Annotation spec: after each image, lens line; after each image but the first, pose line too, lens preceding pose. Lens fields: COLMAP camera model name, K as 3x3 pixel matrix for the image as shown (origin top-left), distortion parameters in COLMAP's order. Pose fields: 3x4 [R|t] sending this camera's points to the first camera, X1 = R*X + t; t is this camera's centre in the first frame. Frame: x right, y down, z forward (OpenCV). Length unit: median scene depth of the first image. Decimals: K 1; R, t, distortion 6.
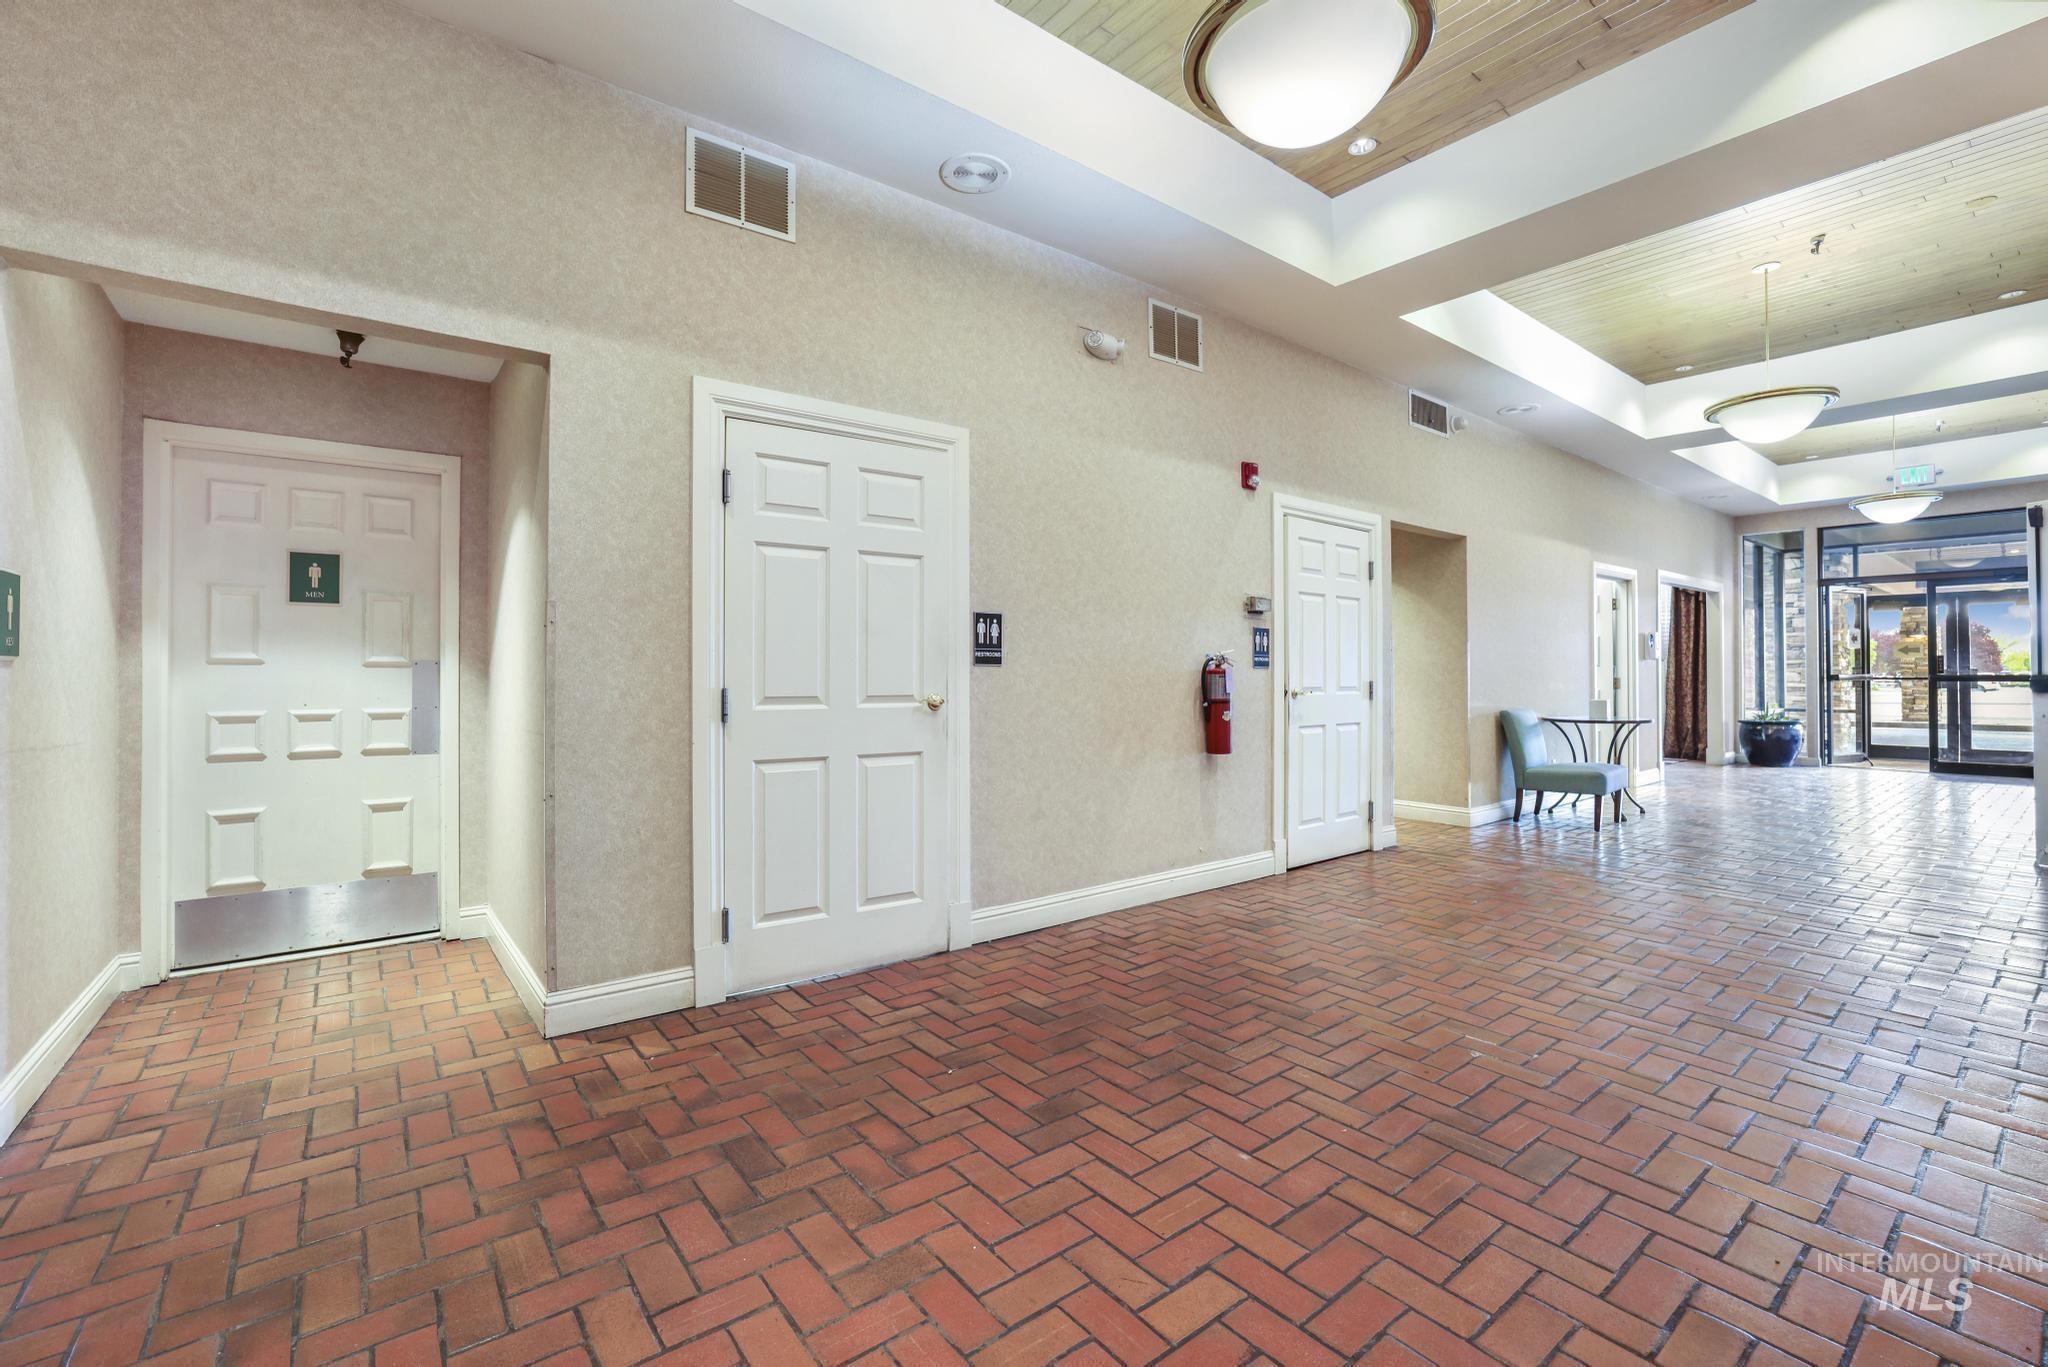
lens RADIAL K [[869.3, 0, 1007.5], [0, 869.3, 673.1], [0, 0, 1]] dist [-0.036503, 0.006353]
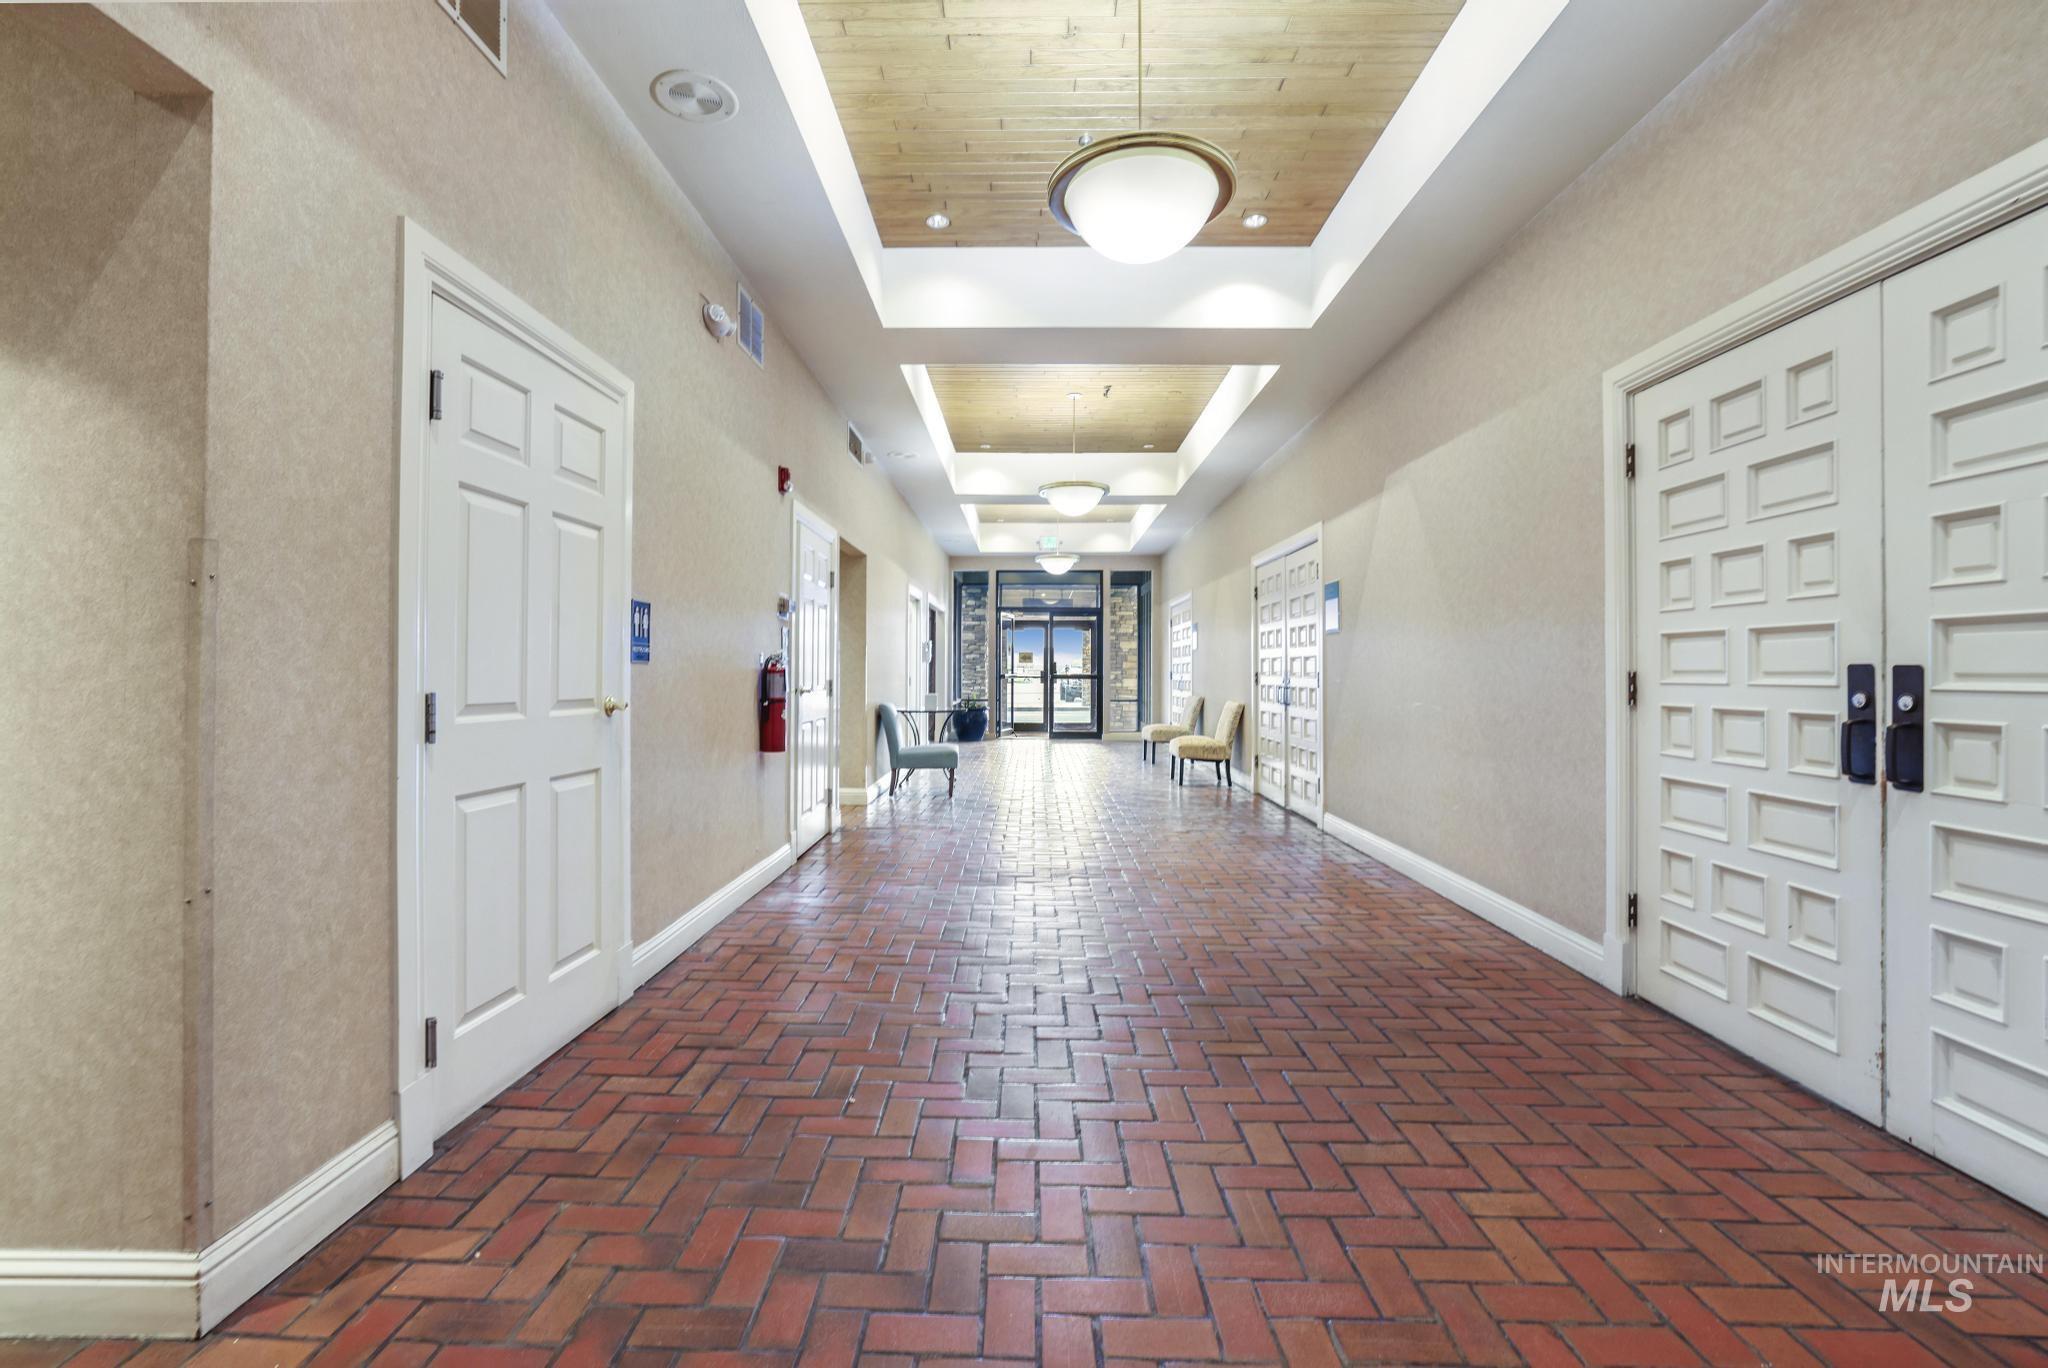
lens RADIAL K [[869.3, 0, 991.3], [0, 869.3, 673.4], [0, 0, 1]] dist [-0.036503, 0.006353]
pose [[0.640535, 0.002735, 0.767924, -0.530267], [-0.005276, 0.999986, 0.000839, -0.000610], [-0.767911, -0.004590, 0.640540, 0.225342]]
